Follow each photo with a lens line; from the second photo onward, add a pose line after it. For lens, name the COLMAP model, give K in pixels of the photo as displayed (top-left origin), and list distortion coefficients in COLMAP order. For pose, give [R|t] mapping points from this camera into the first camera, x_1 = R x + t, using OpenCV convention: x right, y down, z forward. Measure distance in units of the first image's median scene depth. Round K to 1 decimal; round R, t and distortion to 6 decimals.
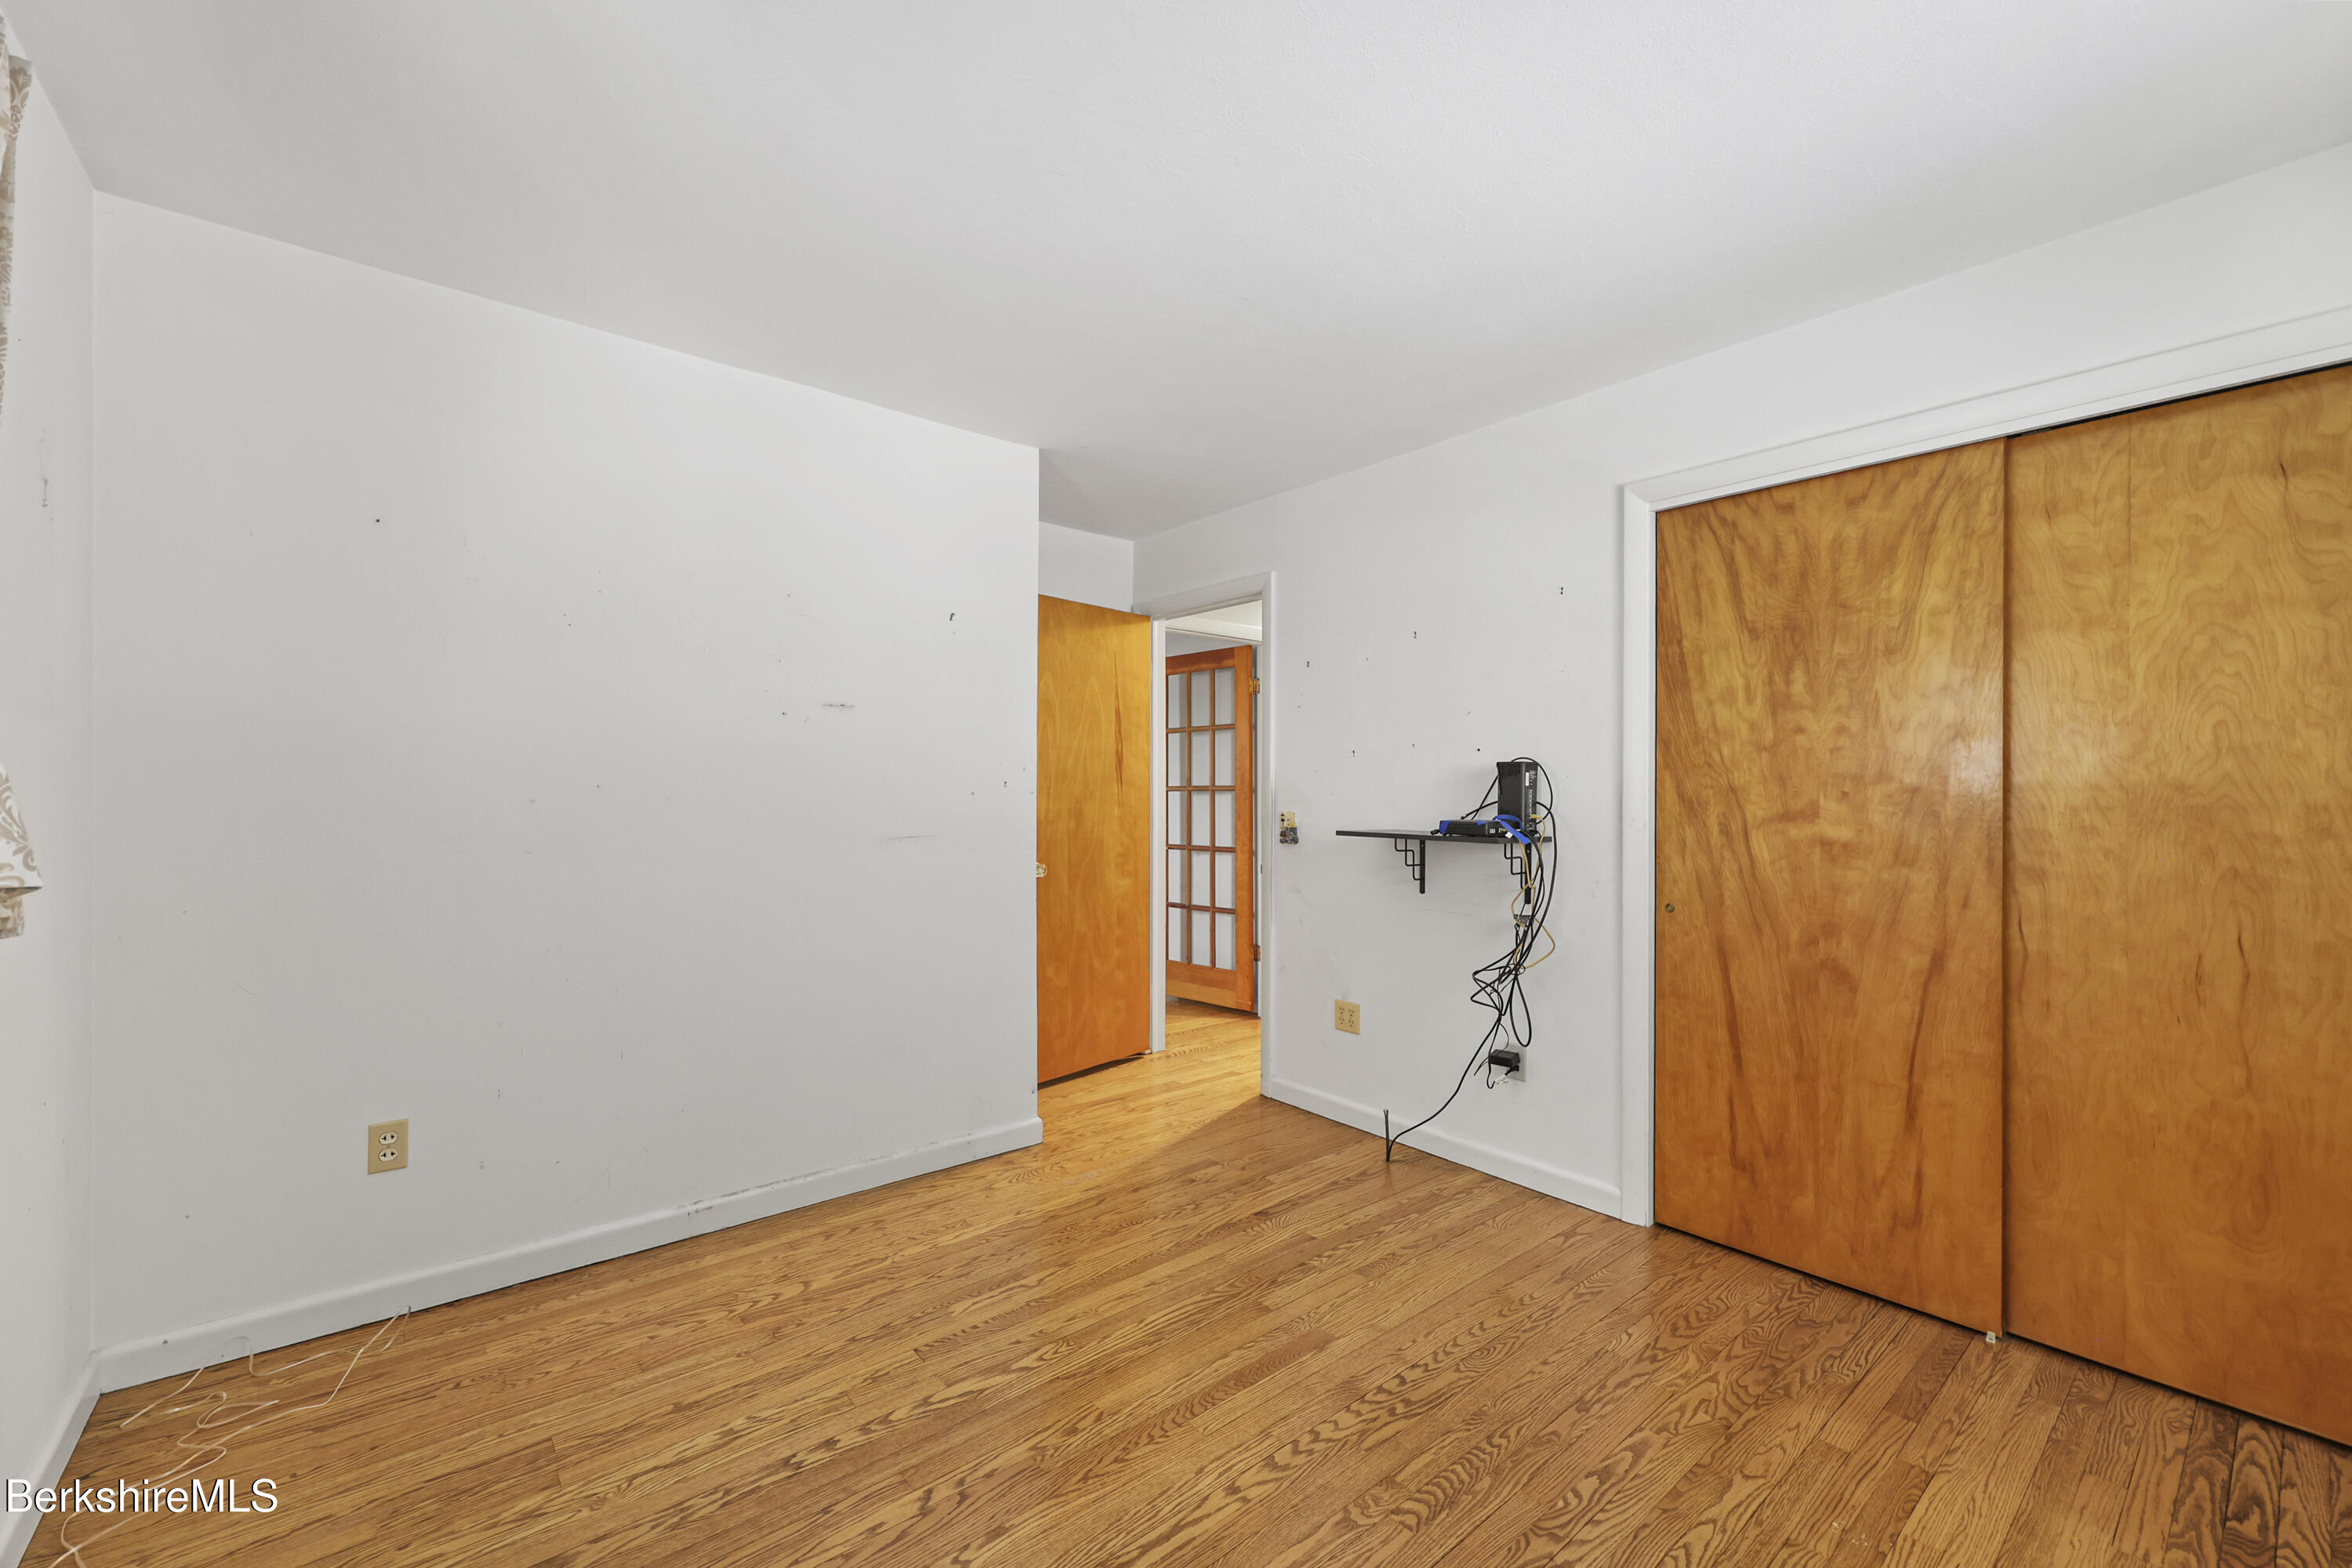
lens RADIAL K [[953.1, 0, 1173.5], [0, 953.1, 792.4], [0, 0, 1]] dist [0.001736, 0.000774]
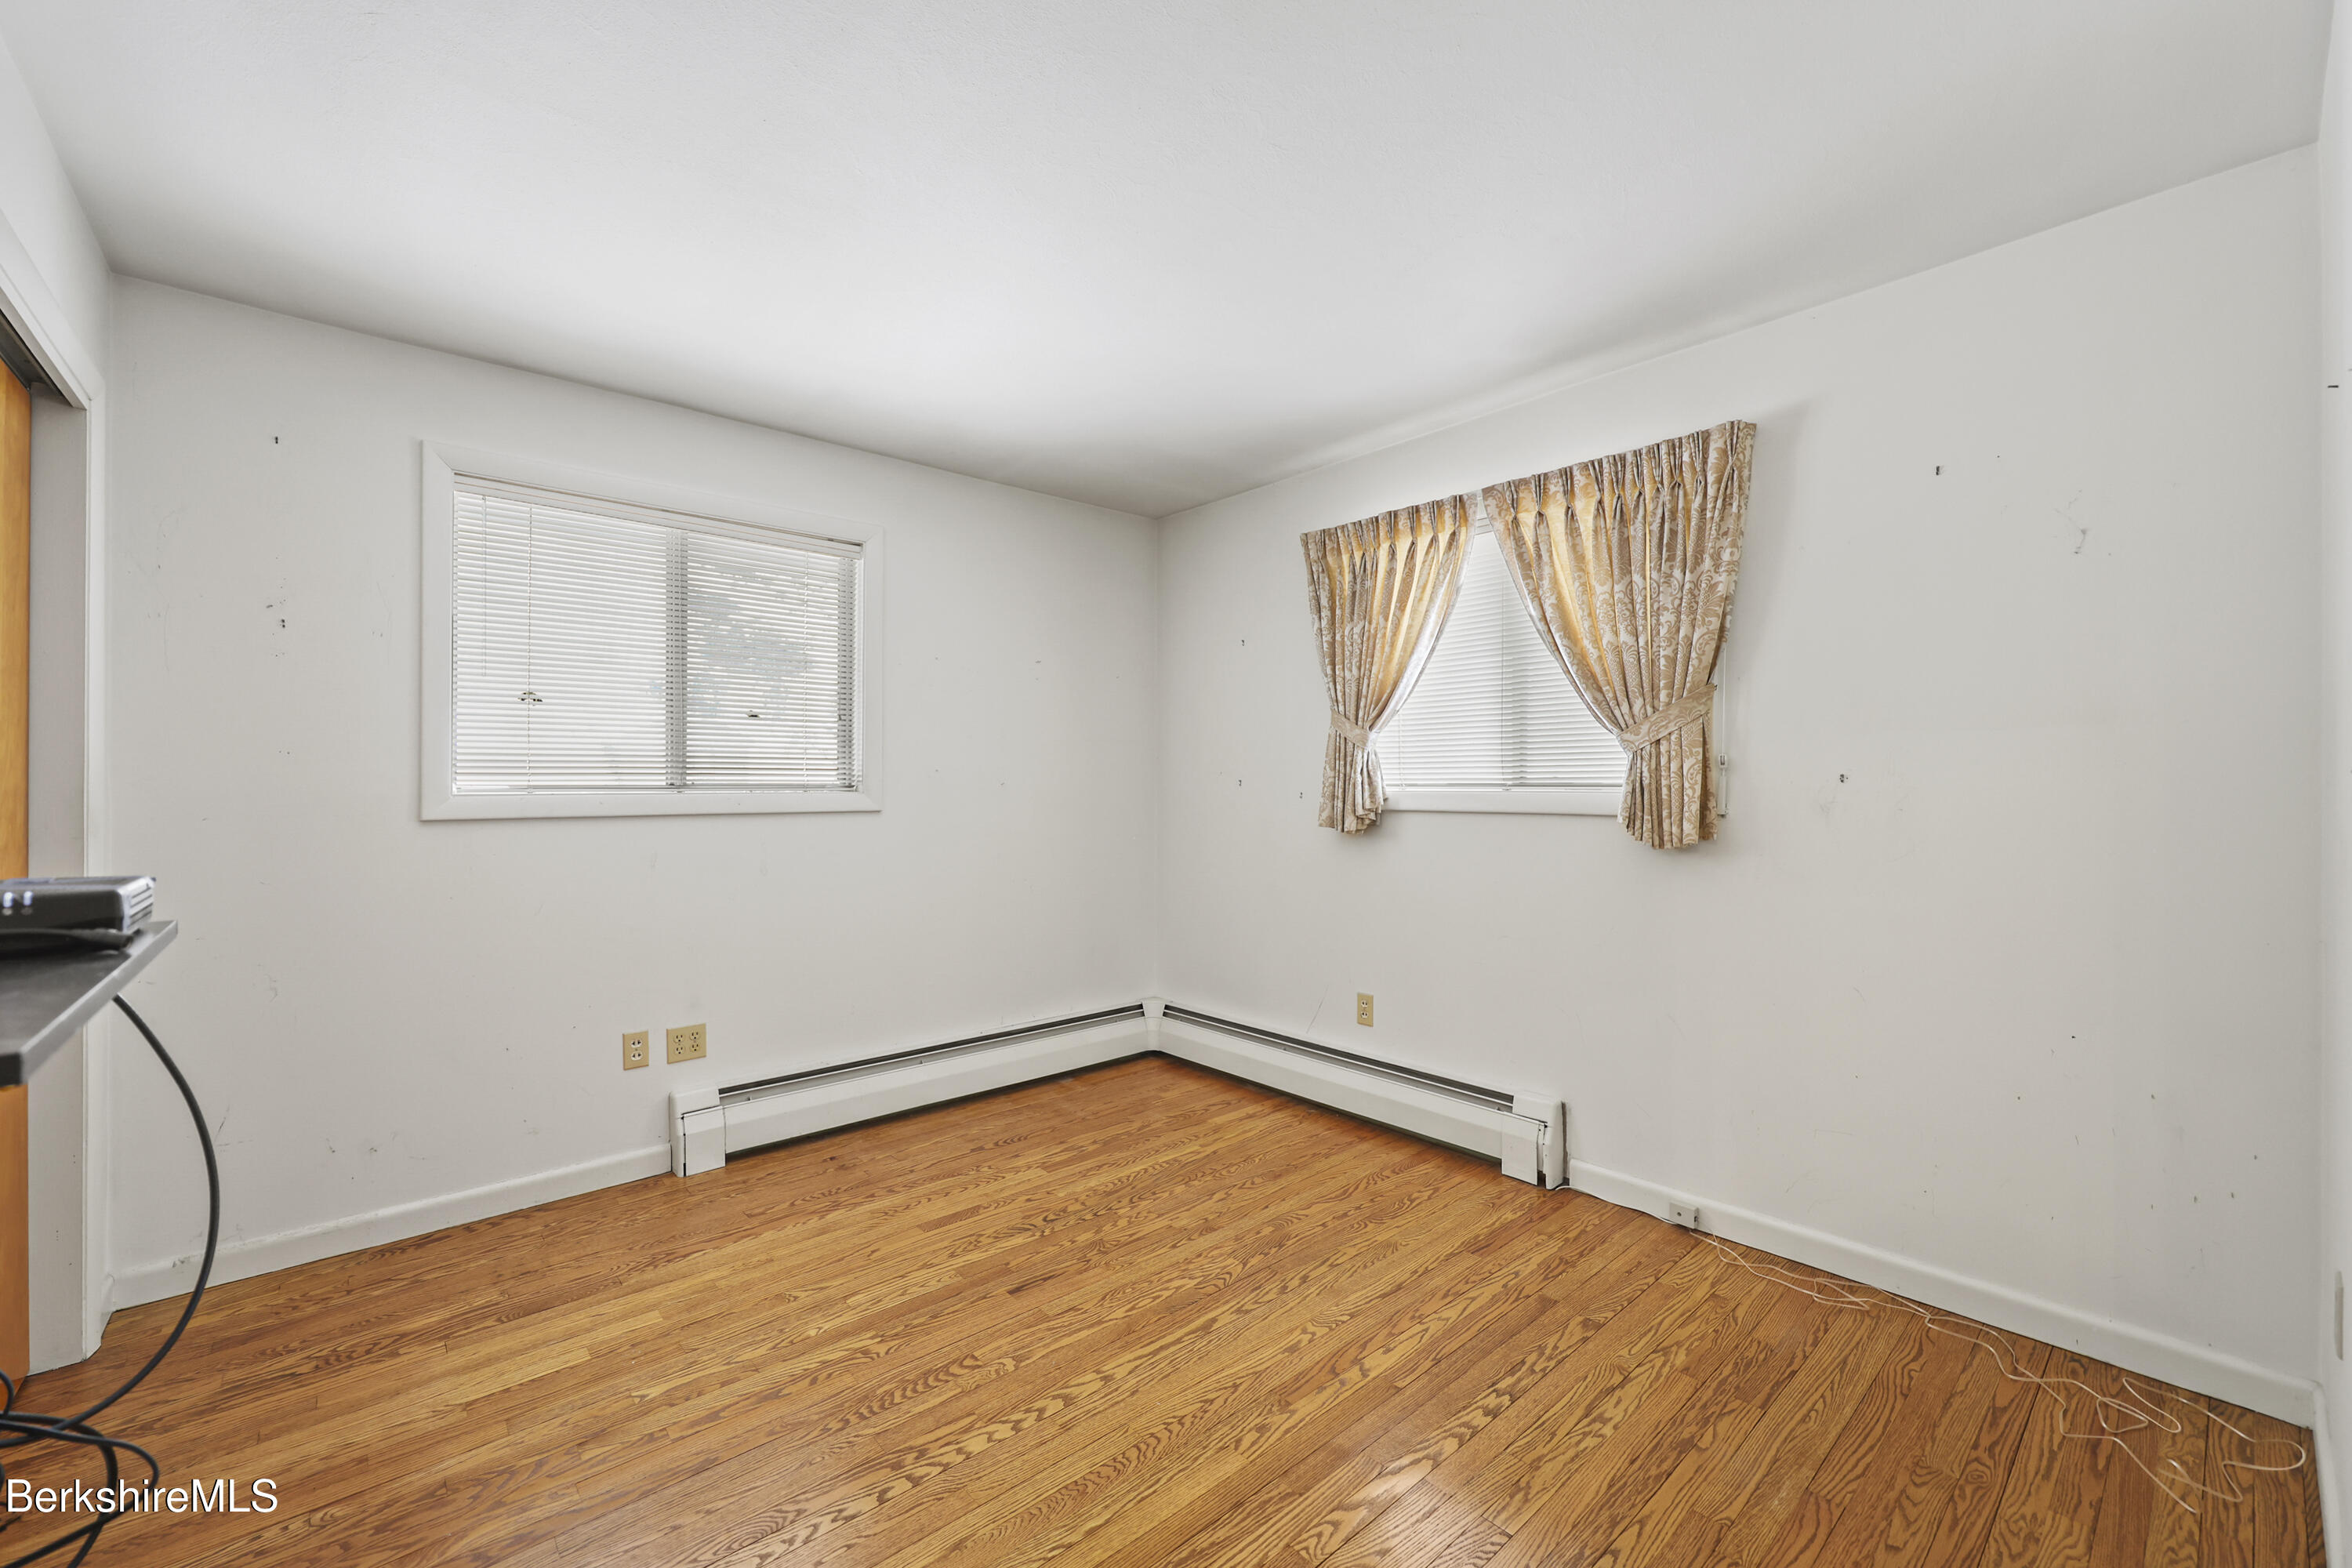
lens RADIAL K [[953.1, 0, 1177.2], [0, 953.1, 785.0], [0, 0, 1]] dist [0.001736, 0.000774]
pose [[-0.999500, -0.000529, -0.031620, 0.012404], [-0.000265, 0.999965, -0.008346, 0.010946], [0.031624, -0.008334, -0.999465, 2.012999]]
